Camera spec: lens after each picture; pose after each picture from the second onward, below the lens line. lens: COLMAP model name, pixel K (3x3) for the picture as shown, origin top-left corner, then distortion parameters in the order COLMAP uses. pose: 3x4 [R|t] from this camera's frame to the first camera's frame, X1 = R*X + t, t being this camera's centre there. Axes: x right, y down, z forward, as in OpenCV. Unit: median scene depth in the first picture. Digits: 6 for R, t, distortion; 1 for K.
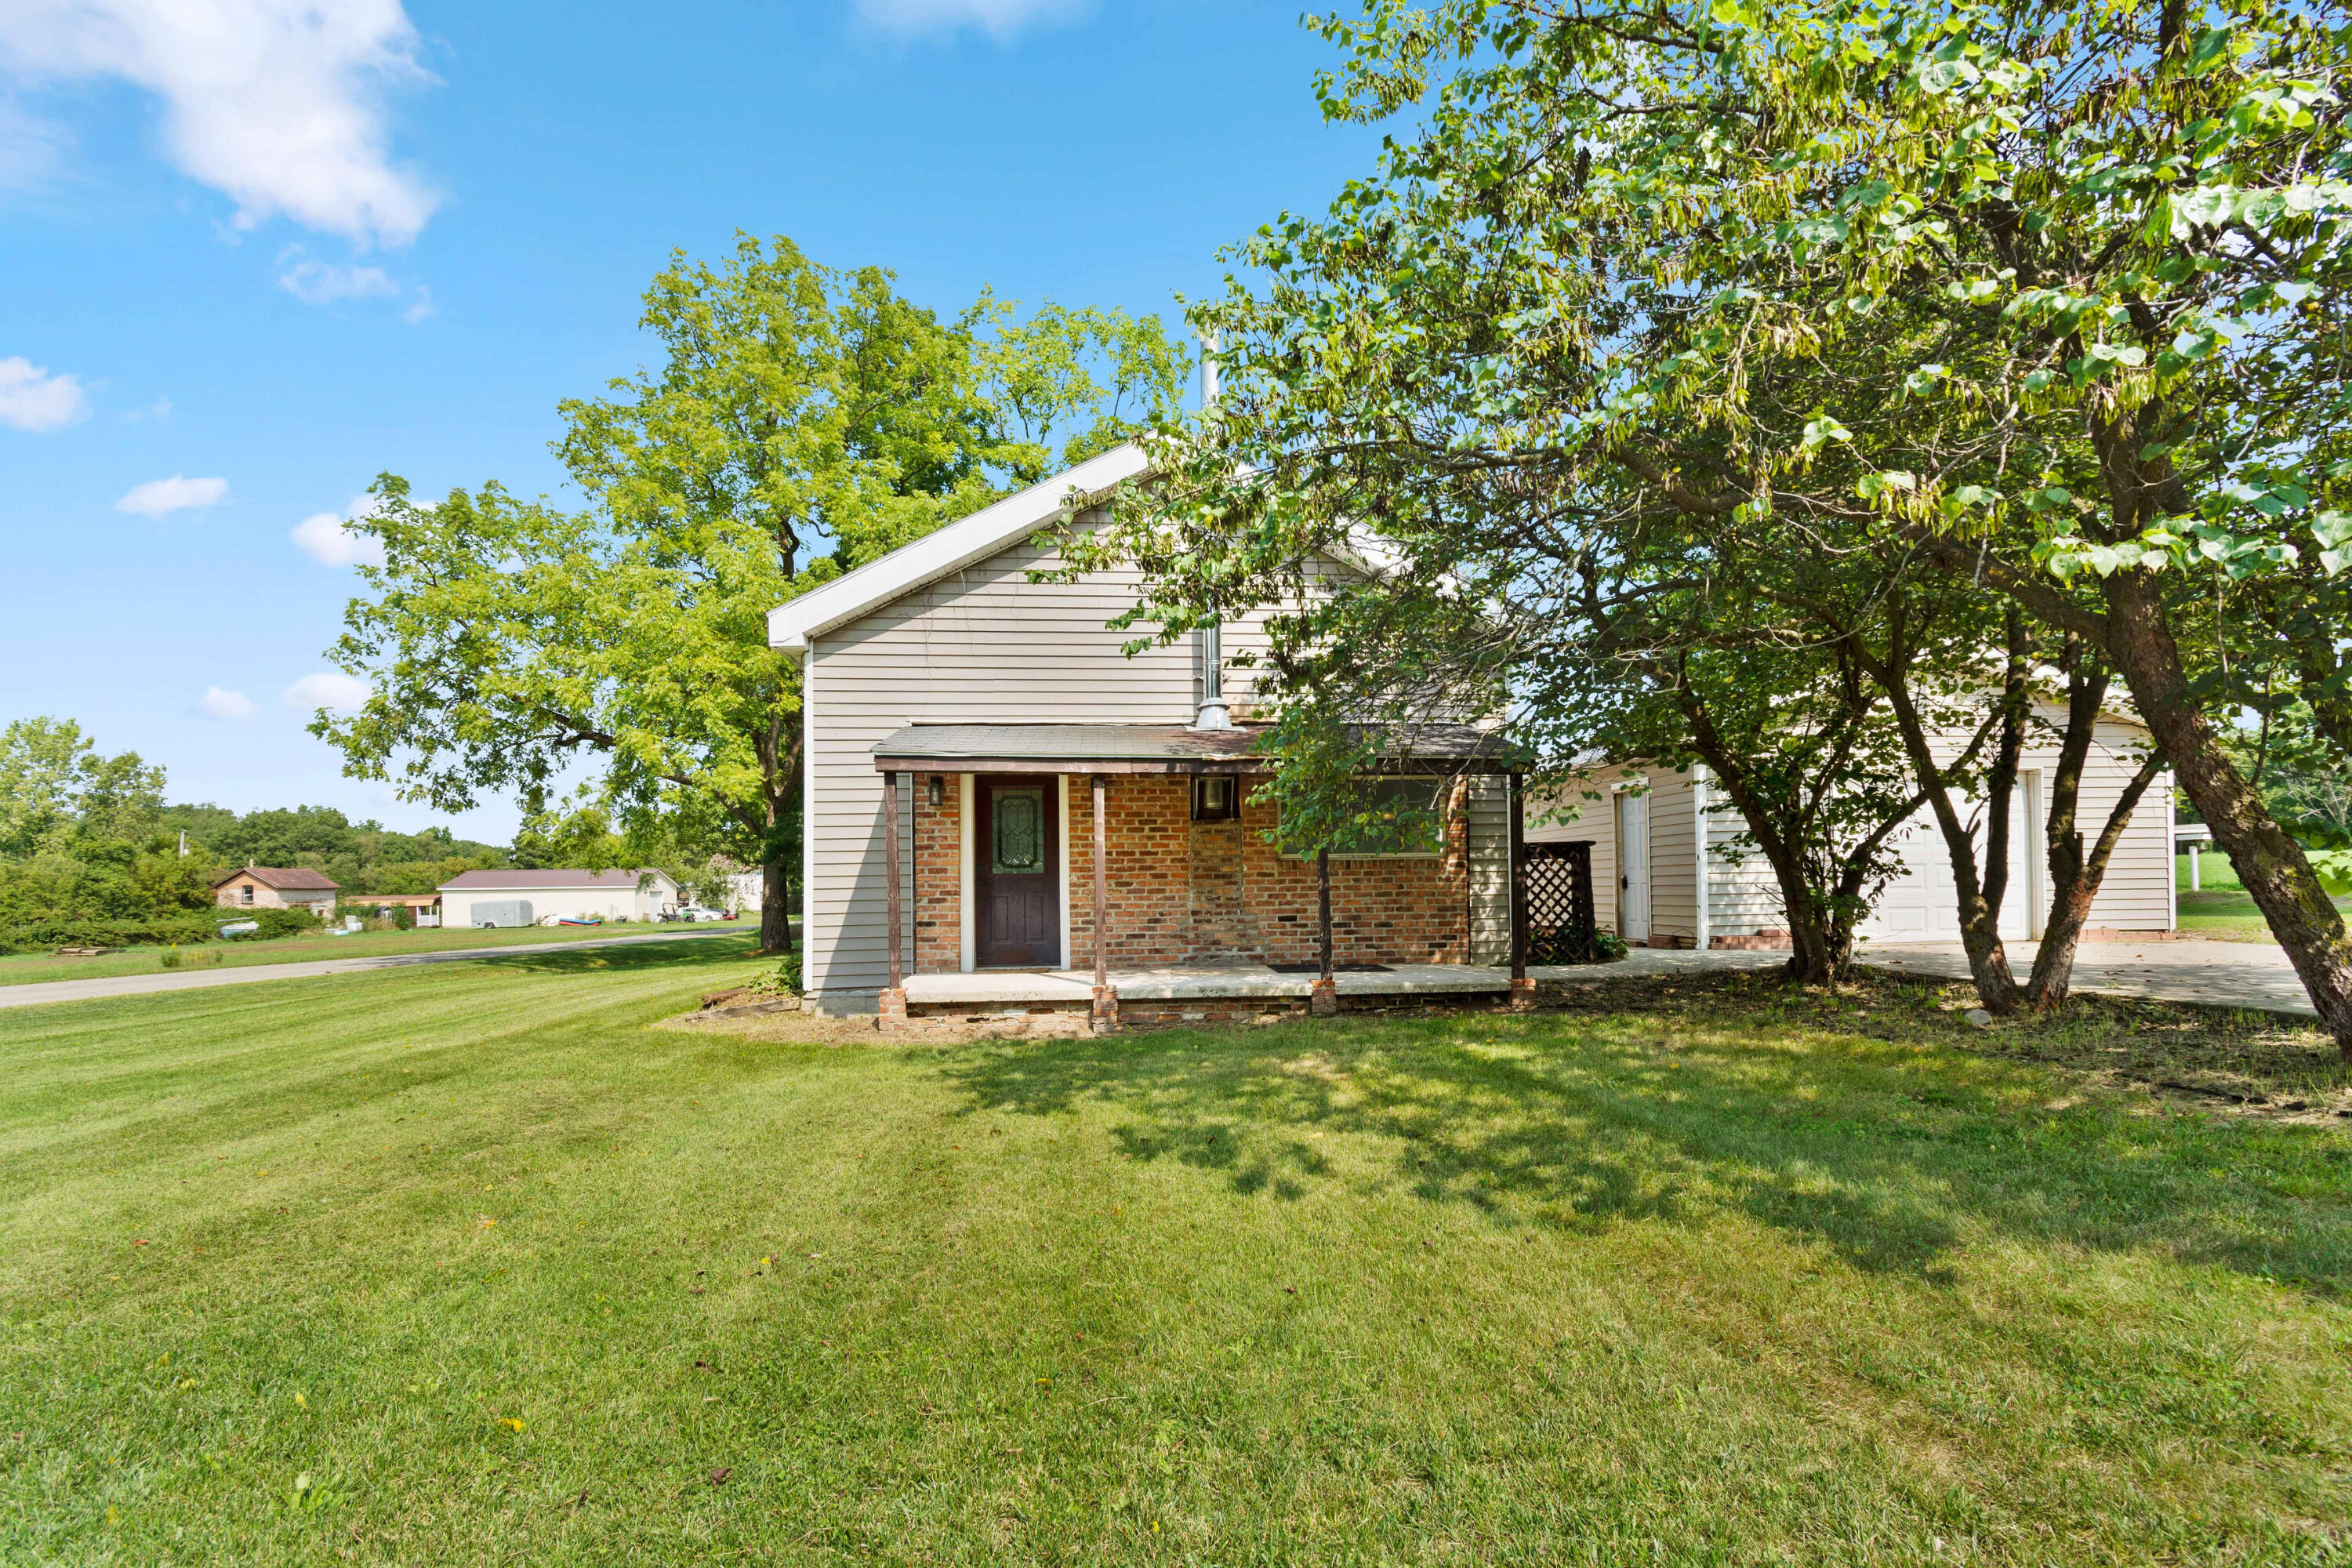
lens RADIAL K [[1033.2, 0, 1204.1], [0, 1033.2, 787.6], [0, 0, 1]] dist [0.002559, 0.000012]
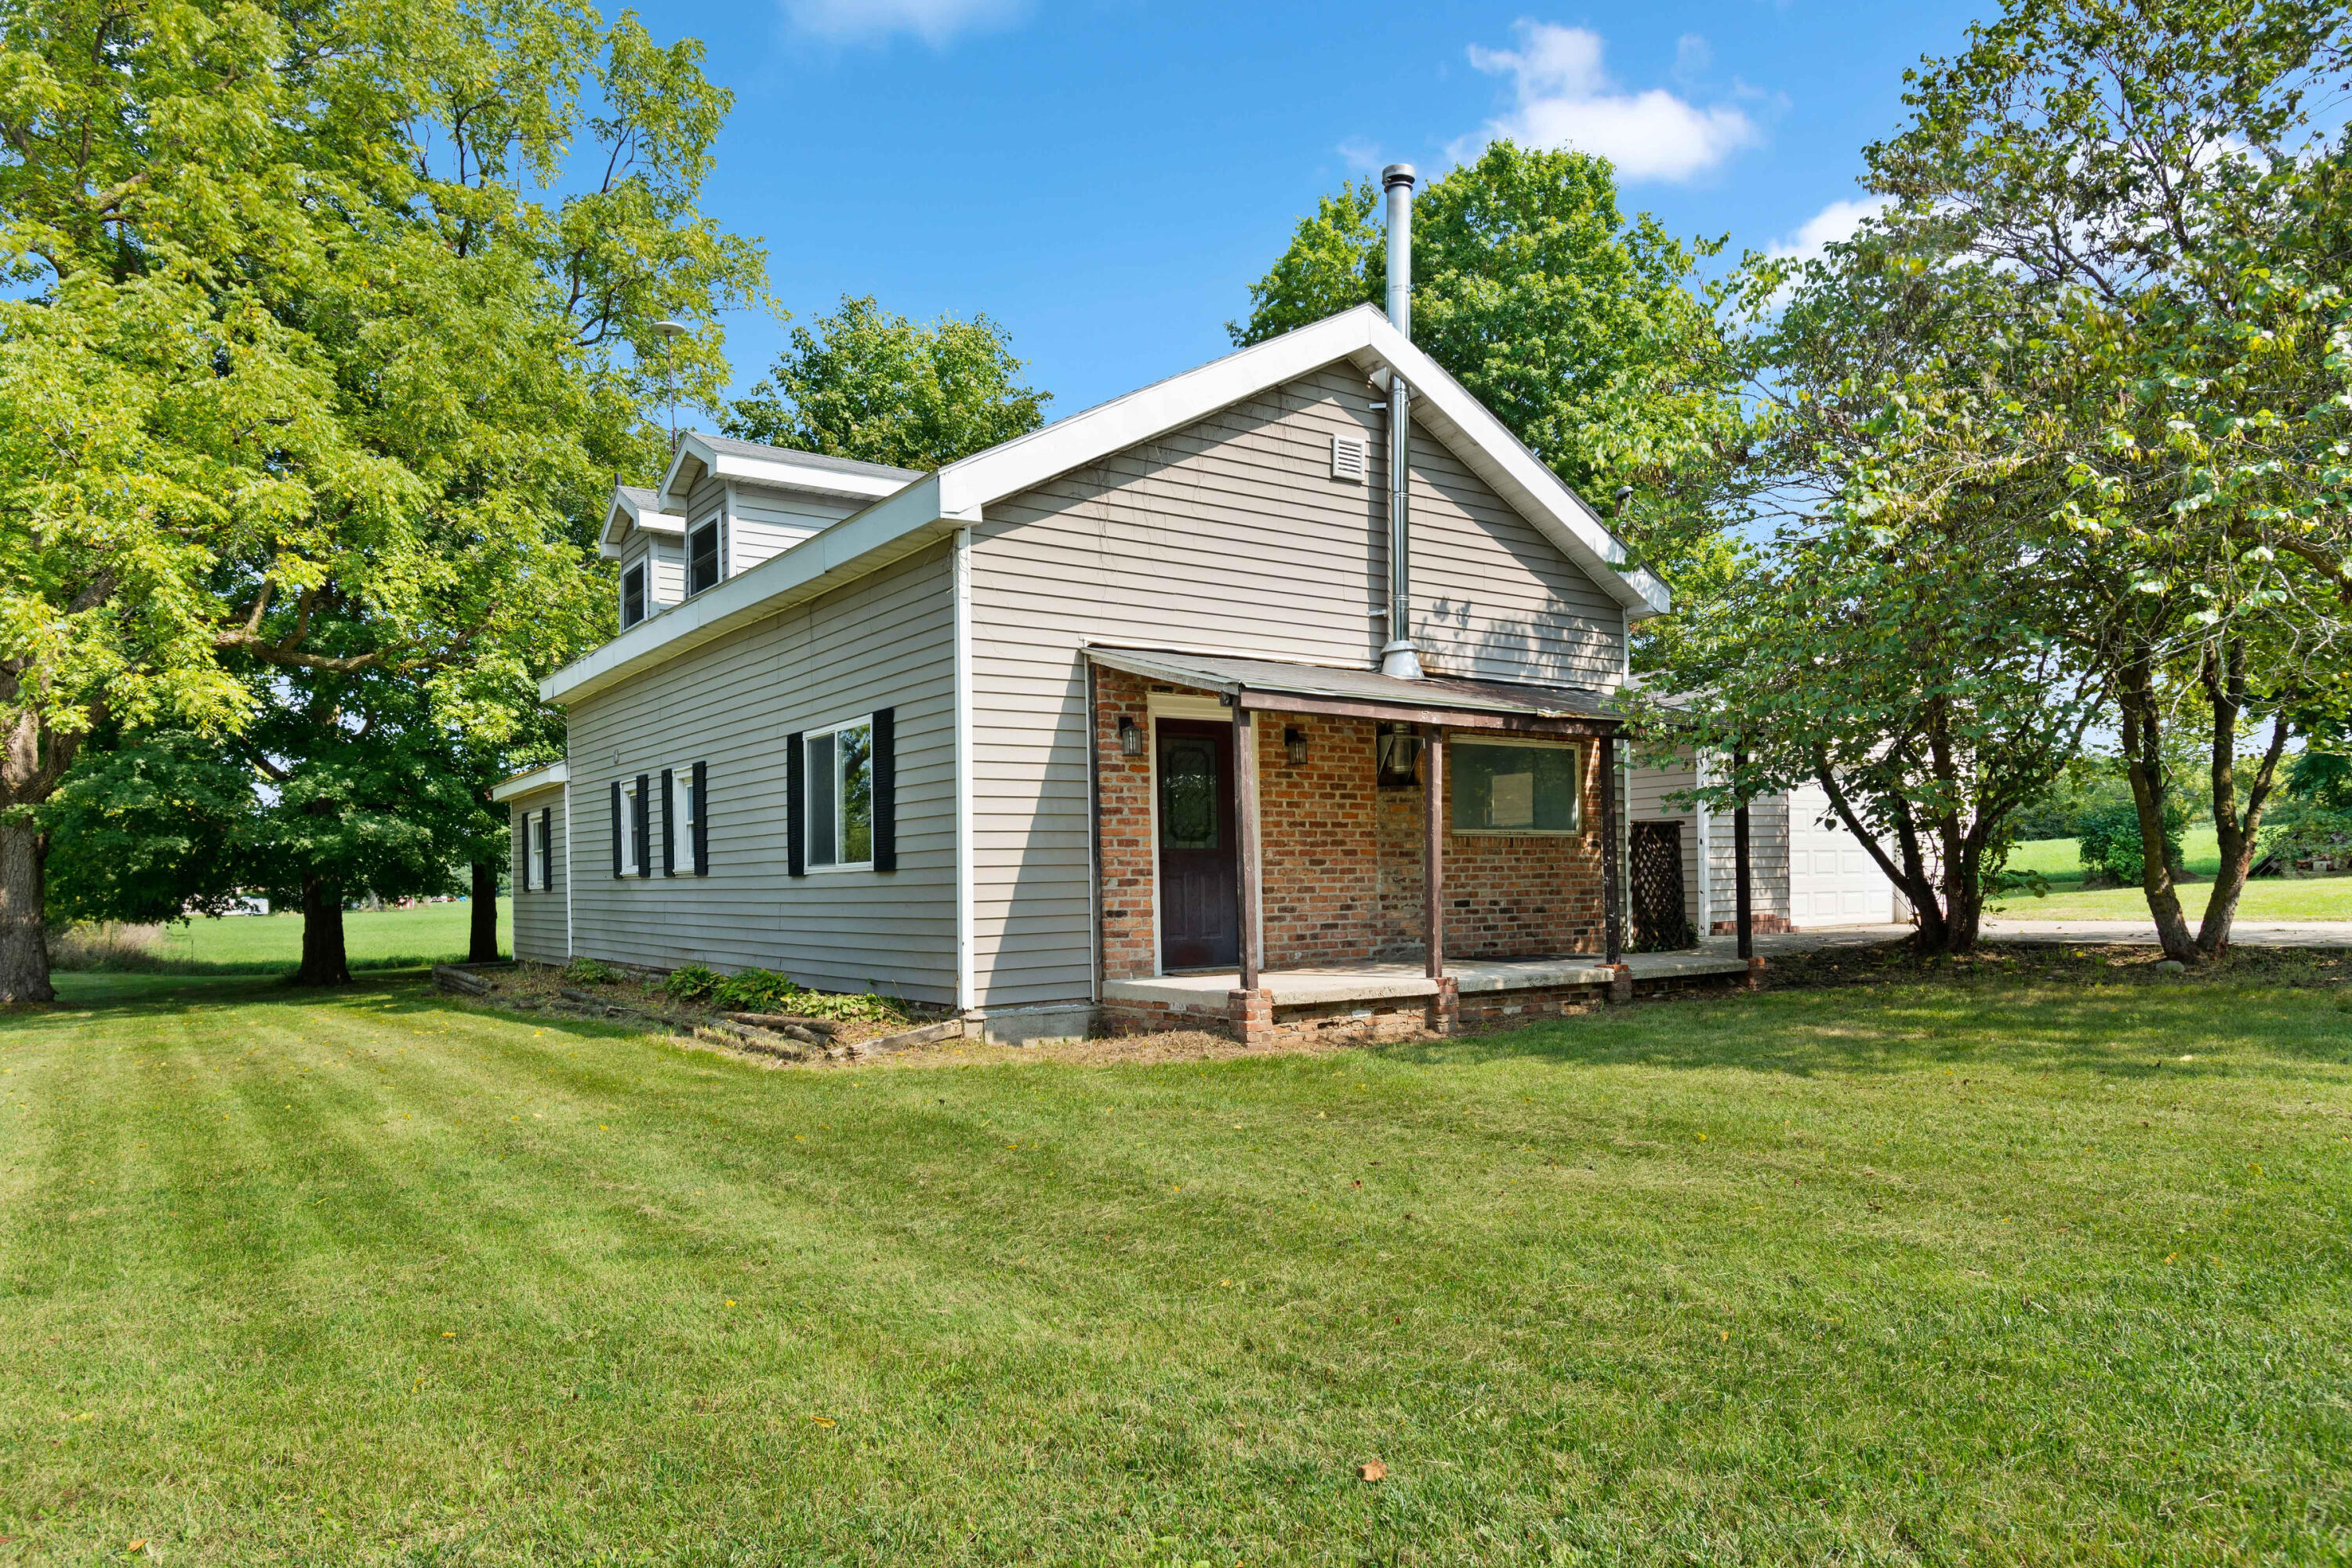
lens RADIAL K [[1432.2, 0, 1176.0], [0, 1432.2, 784.0], [0, 0, 1]] dist [0.029652, -0.000259]
pose [[0.873516, 0.030995, 0.485808, -0.736118], [-0.037993, 0.999268, 0.004560, 0.031756], [-0.485311, -0.022441, 0.874053, 0.074670]]
